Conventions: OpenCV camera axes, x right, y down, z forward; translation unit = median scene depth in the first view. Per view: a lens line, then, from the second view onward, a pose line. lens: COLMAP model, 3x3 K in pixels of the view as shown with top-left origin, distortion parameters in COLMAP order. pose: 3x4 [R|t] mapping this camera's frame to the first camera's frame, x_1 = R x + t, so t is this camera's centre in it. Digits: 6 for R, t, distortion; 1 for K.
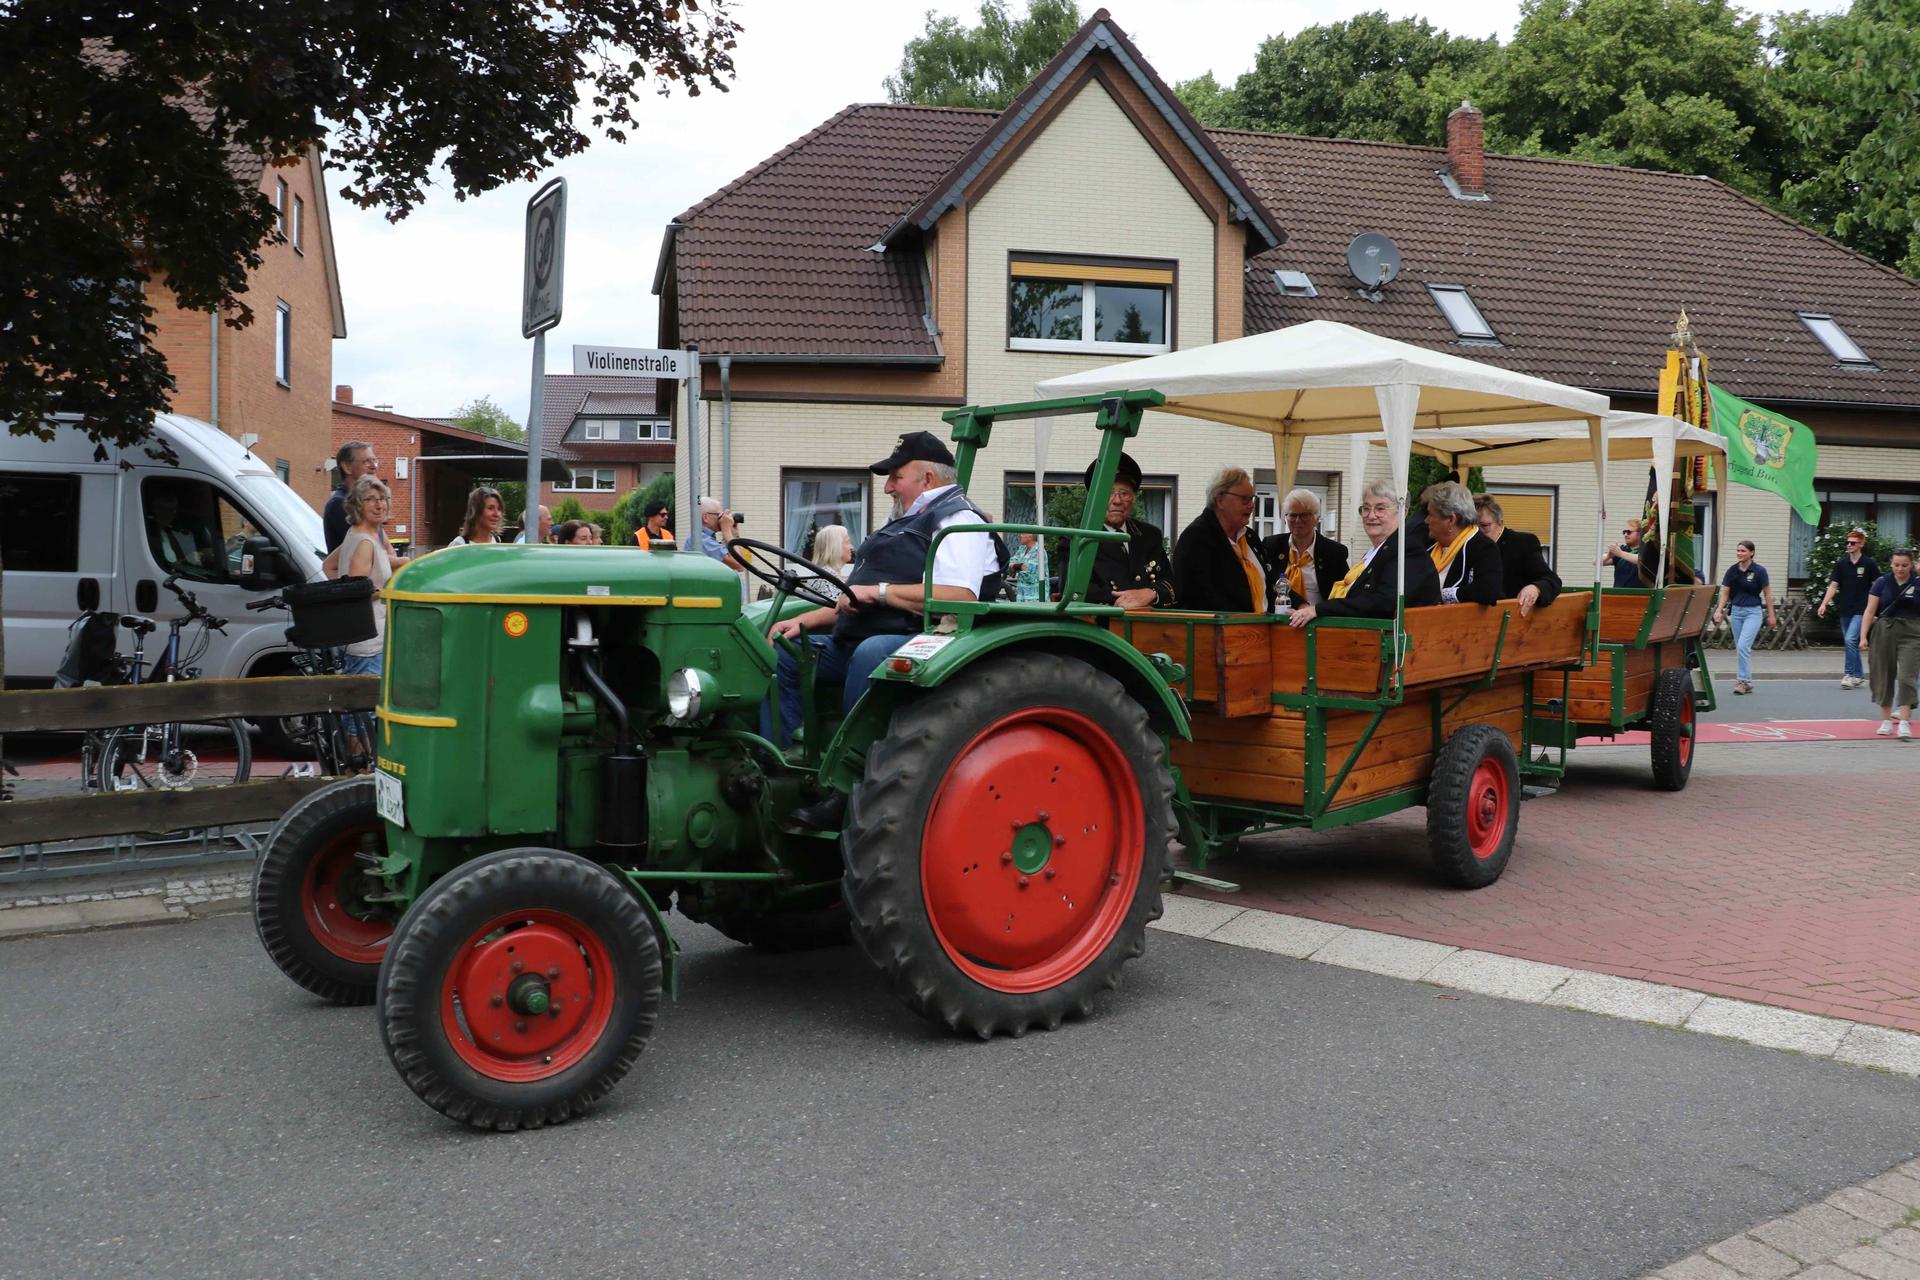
lens RADIAL K [[1642.7, 0, 955.3], [0, 1642.7, 654.9], [0, 0, 1]] dist [-0.177422, 0.179324]
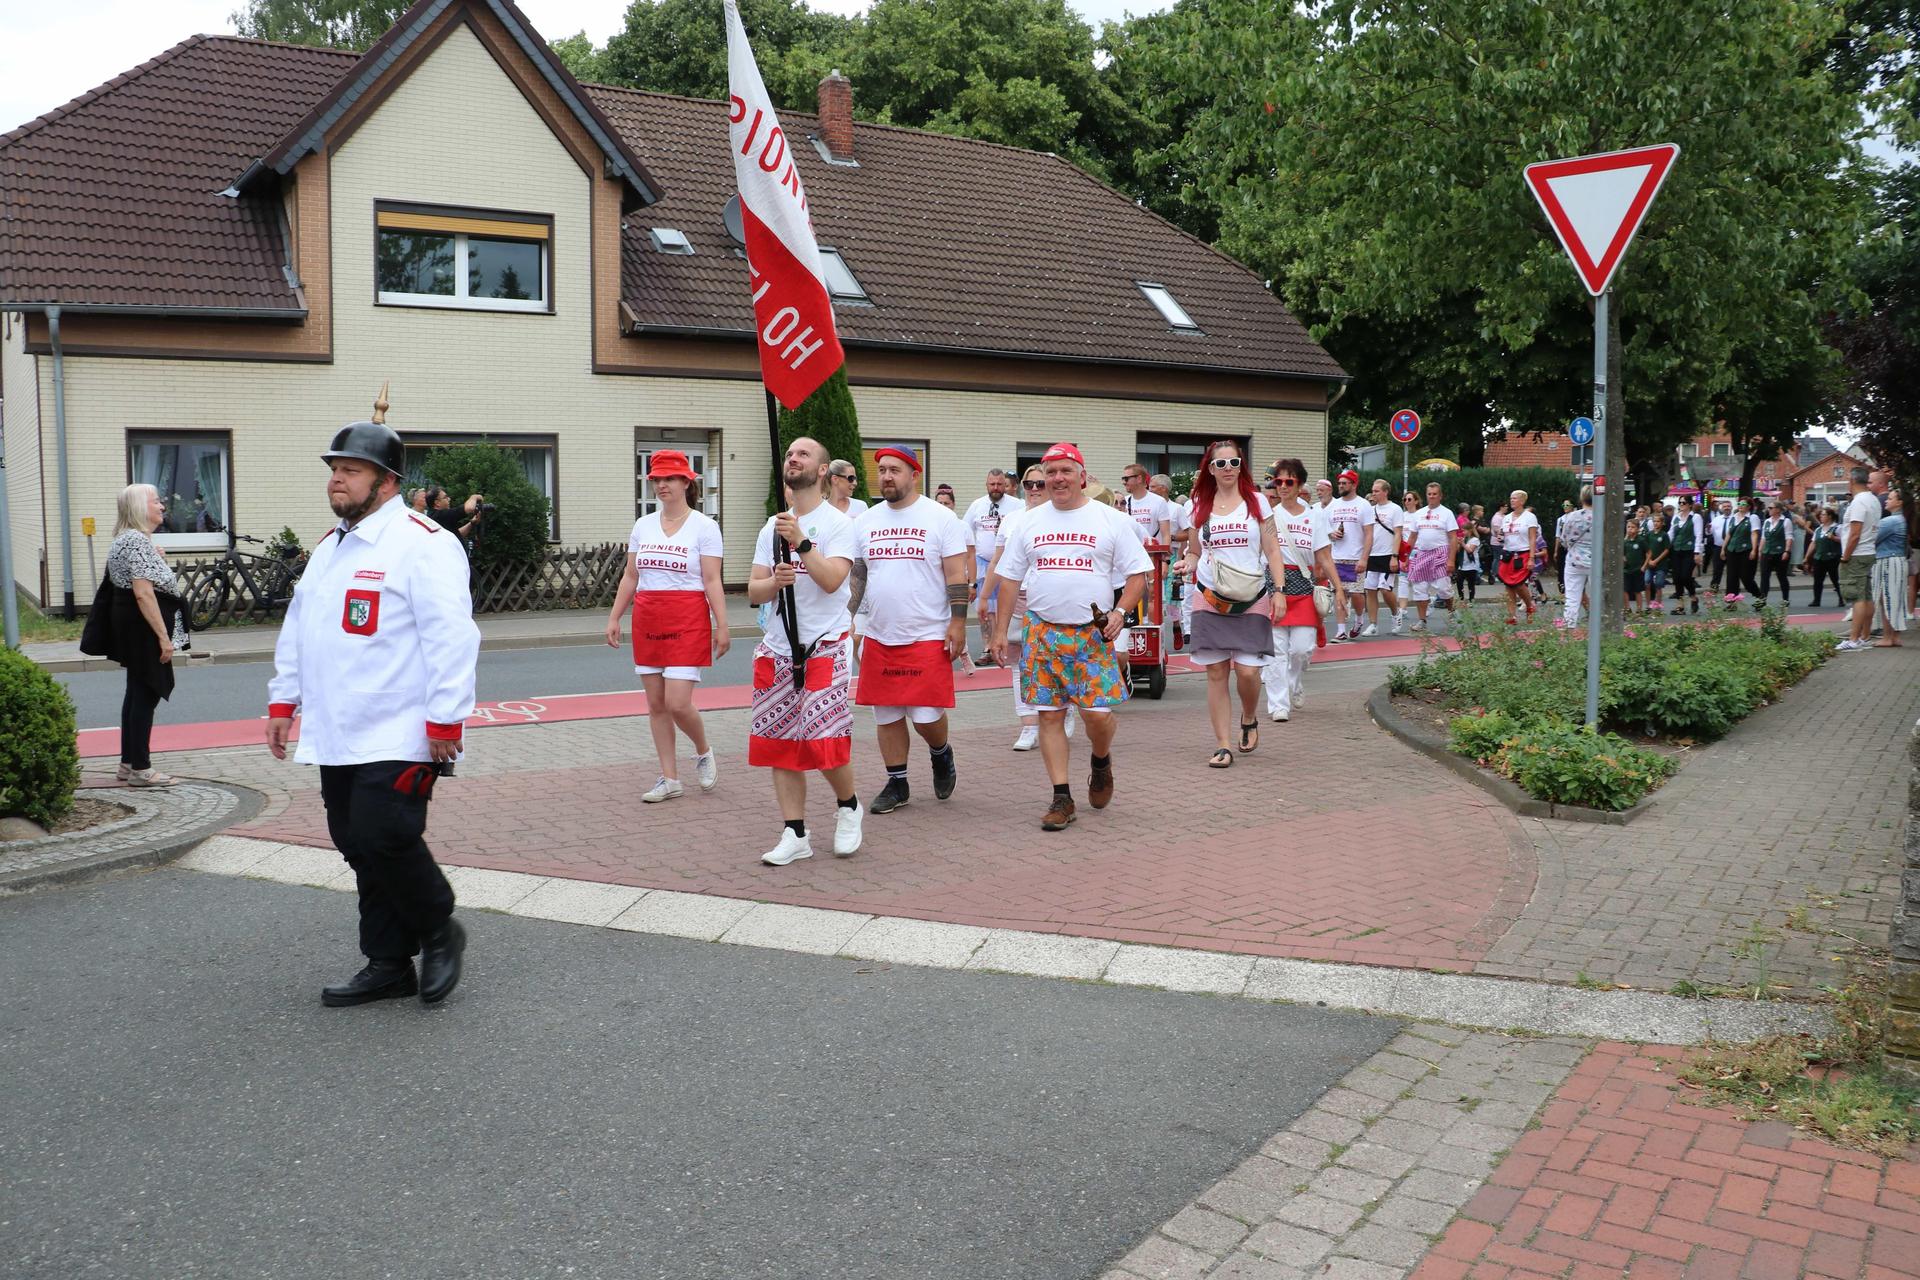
lens RADIAL K [[1601.7, 0, 950.8], [0, 1601.7, 650.2], [0, 0, 1]] dist [-0.181608, 0.168480]
pose [[0.930381, -0.045694, 0.363735, 0.003729], [0.036568, 0.998821, 0.031939, -0.001257], [-0.364765, -0.016415, 0.930955, 0.022582]]
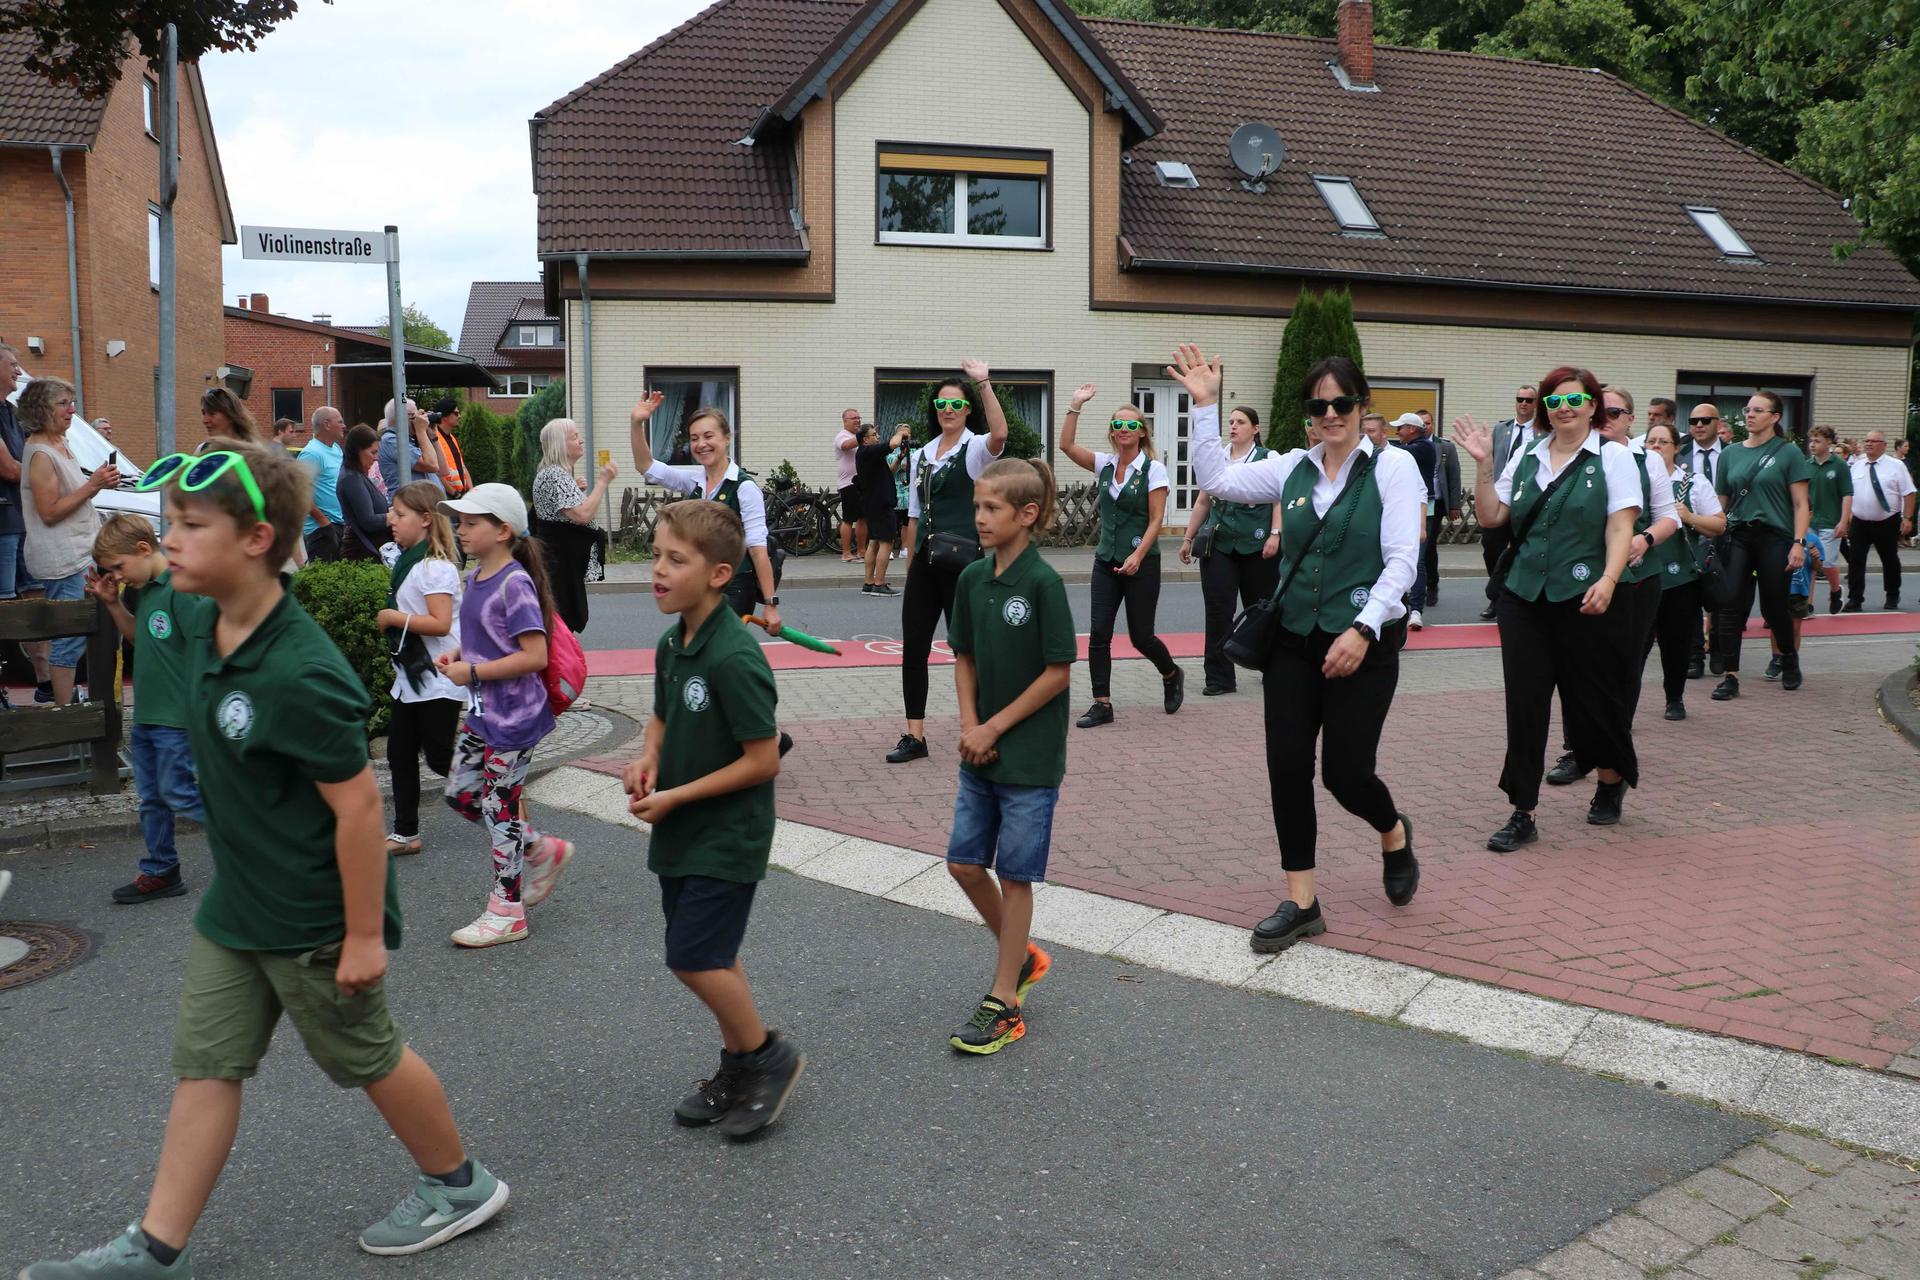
lens RADIAL K [[1586.6, 0, 959.5], [0, 1586.6, 645.3], [0, 0, 1]] dist [-0.183097, 0.162472]
pose [[0.999317, -0.013644, 0.034342, 0.041099], [0.011588, 0.998169, 0.059362, -0.001916], [-0.035090, -0.058924, 0.997646, 0.042806]]
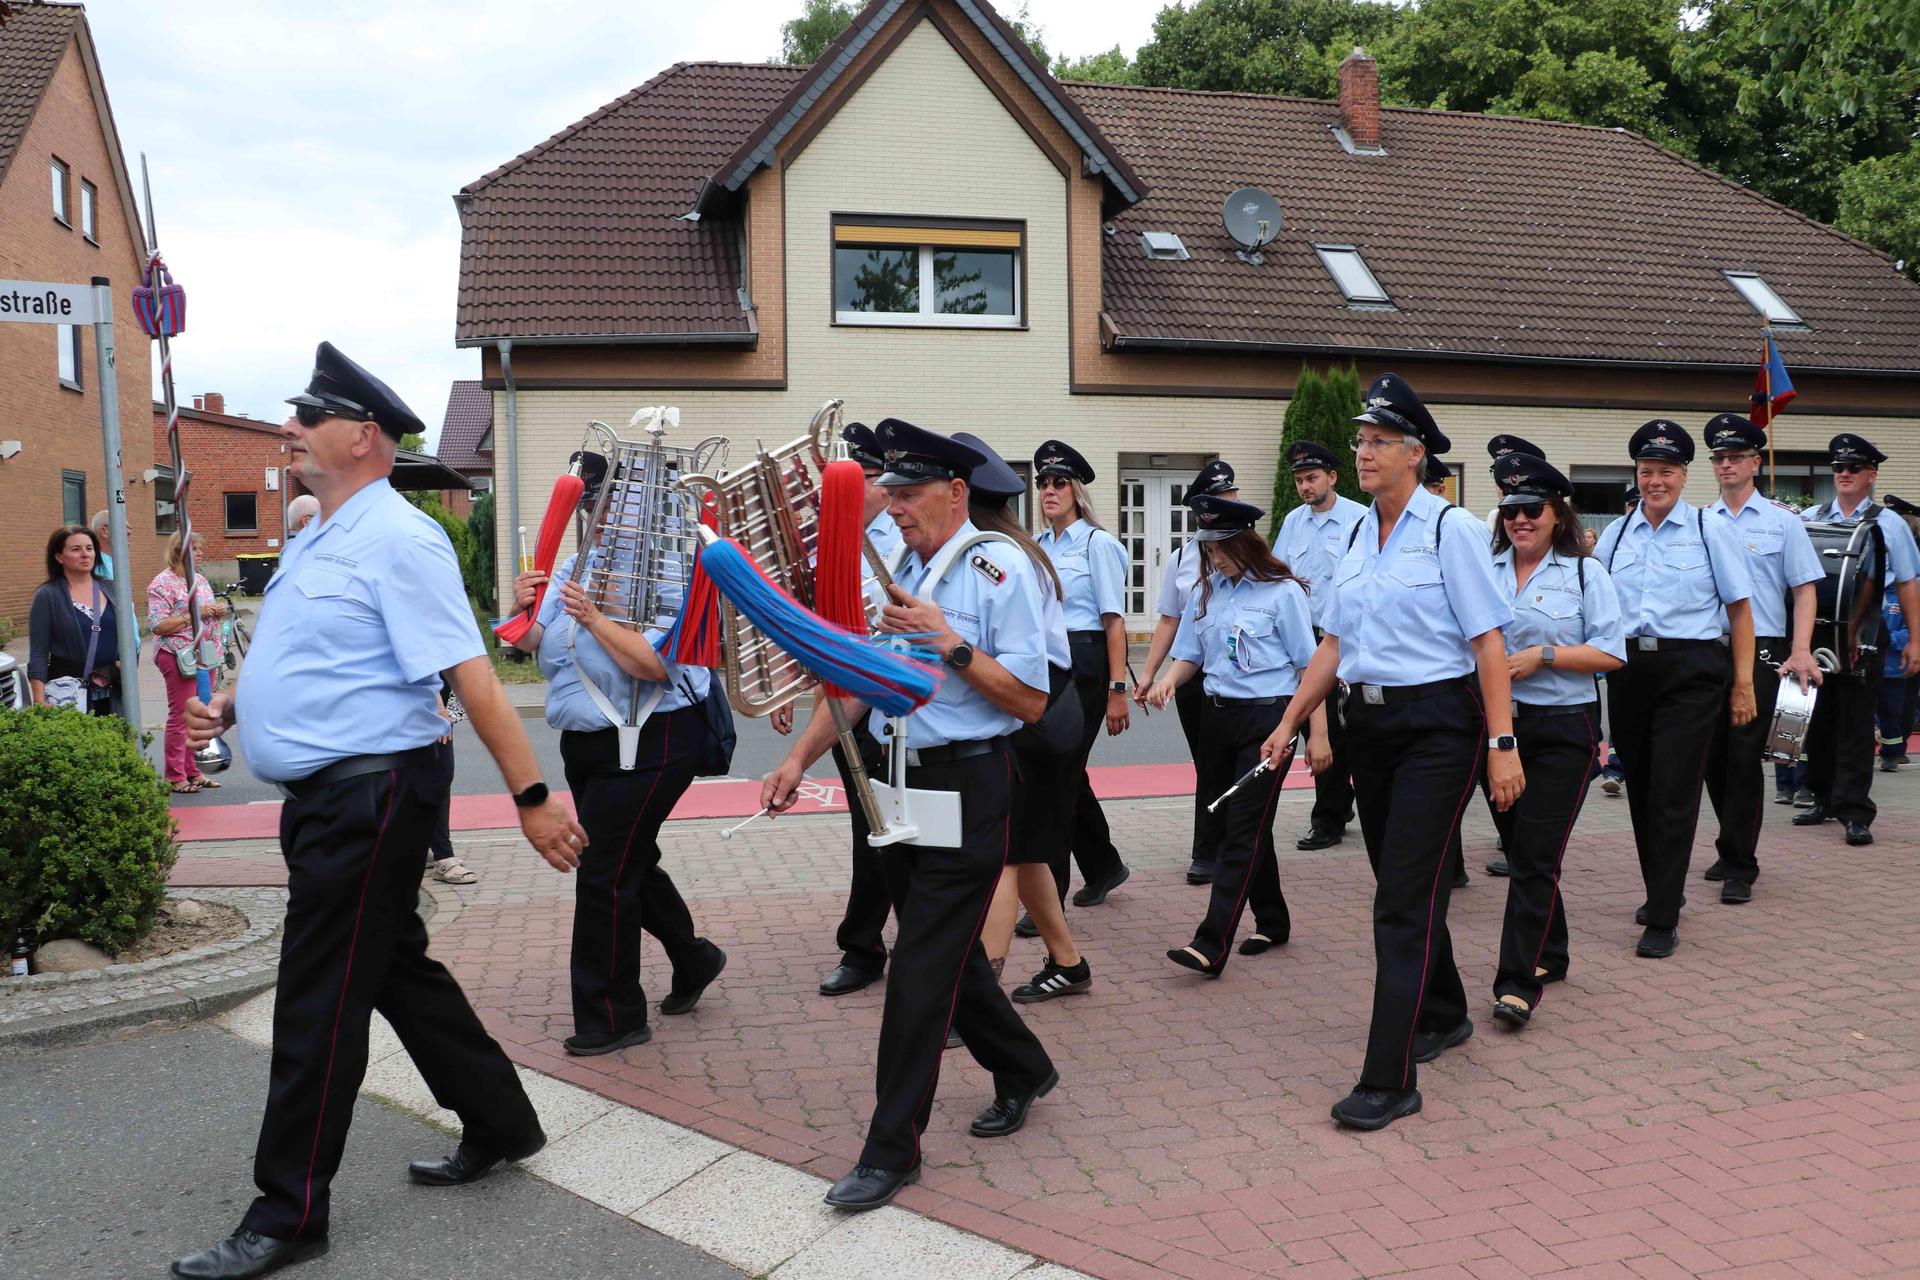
lens RADIAL K [[1636.5, 0, 960.0], [0, 1636.5, 653.9], [0, 0, 1]] dist [-0.178146, 0.182252]
pose [[0.999293, -0.024884, 0.028169, 0.064153], [0.024886, 0.999690, 0.000286, -0.006110], [-0.028167, 0.000416, 0.999603, 0.104654]]
